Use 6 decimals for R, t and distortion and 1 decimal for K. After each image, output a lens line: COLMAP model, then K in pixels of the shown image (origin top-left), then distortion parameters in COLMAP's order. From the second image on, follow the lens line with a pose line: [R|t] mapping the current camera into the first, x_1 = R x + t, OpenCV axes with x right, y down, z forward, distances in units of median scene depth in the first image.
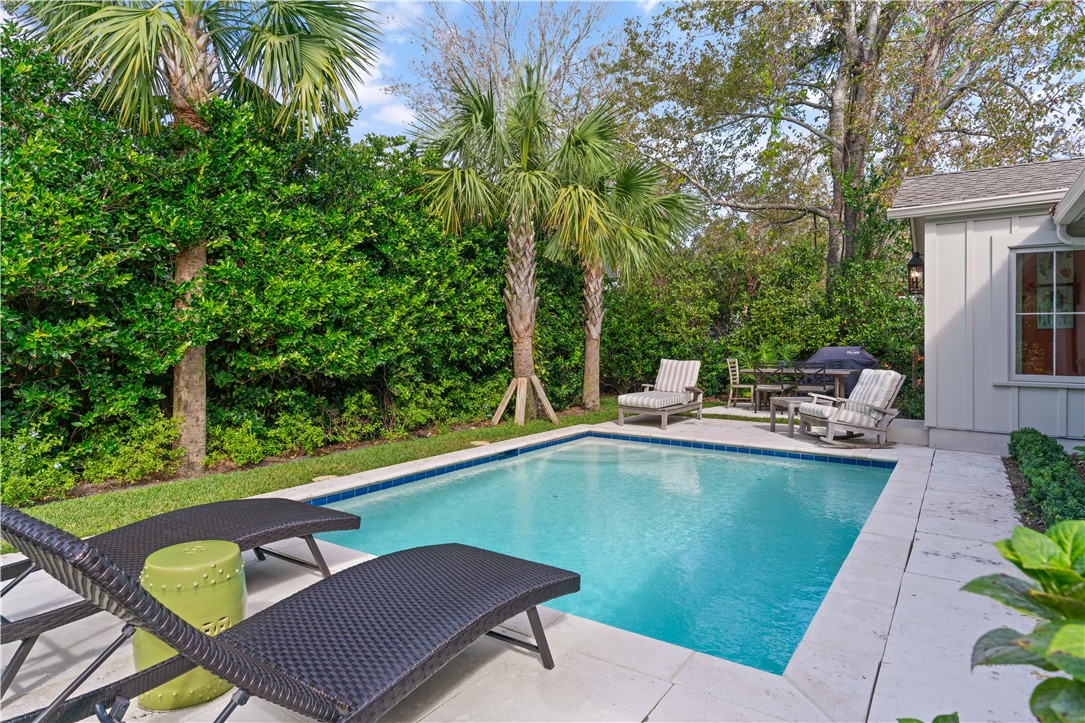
lens RADIAL K [[607.8, 0, 542.5], [0, 607.8, 361.5], [0, 0, 1]] dist [0.001739, 0.000394]
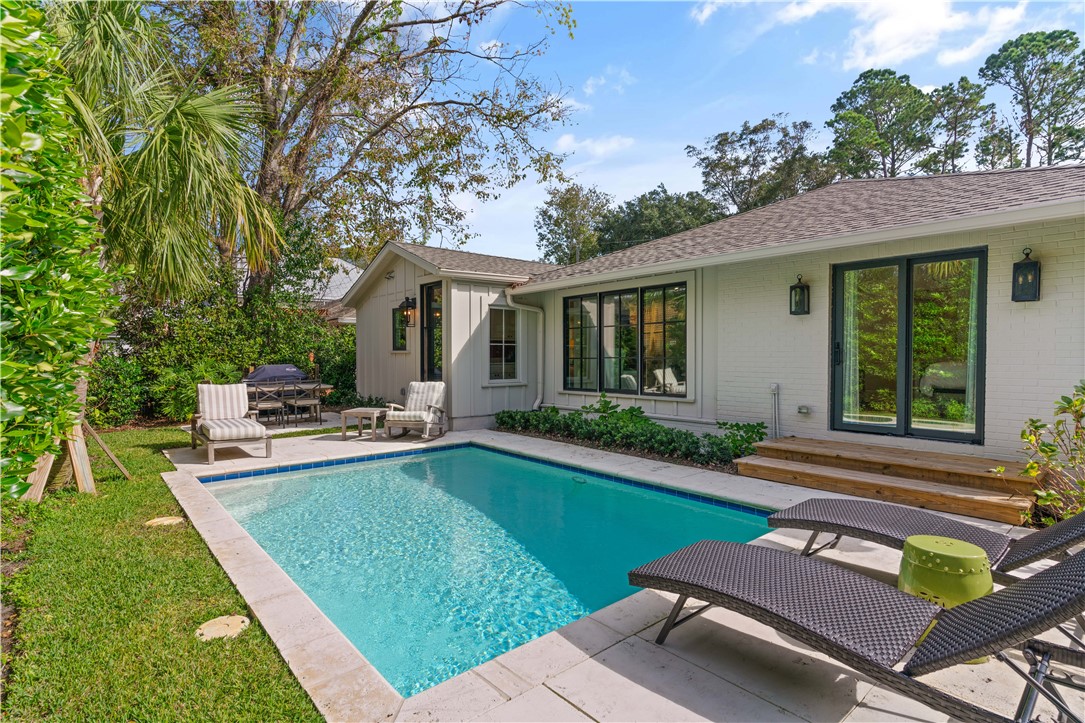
lens RADIAL K [[548.3, 0, 542.5], [0, 548.3, 361.5], [0, 0, 1]] dist [0.001548, 0.000106]
pose [[0.250149, -0.015646, 0.968081, -0.610274], [0.037277, 0.999284, 0.006518, -0.032430], [-0.967489, 0.034457, 0.250554, 0.445073]]
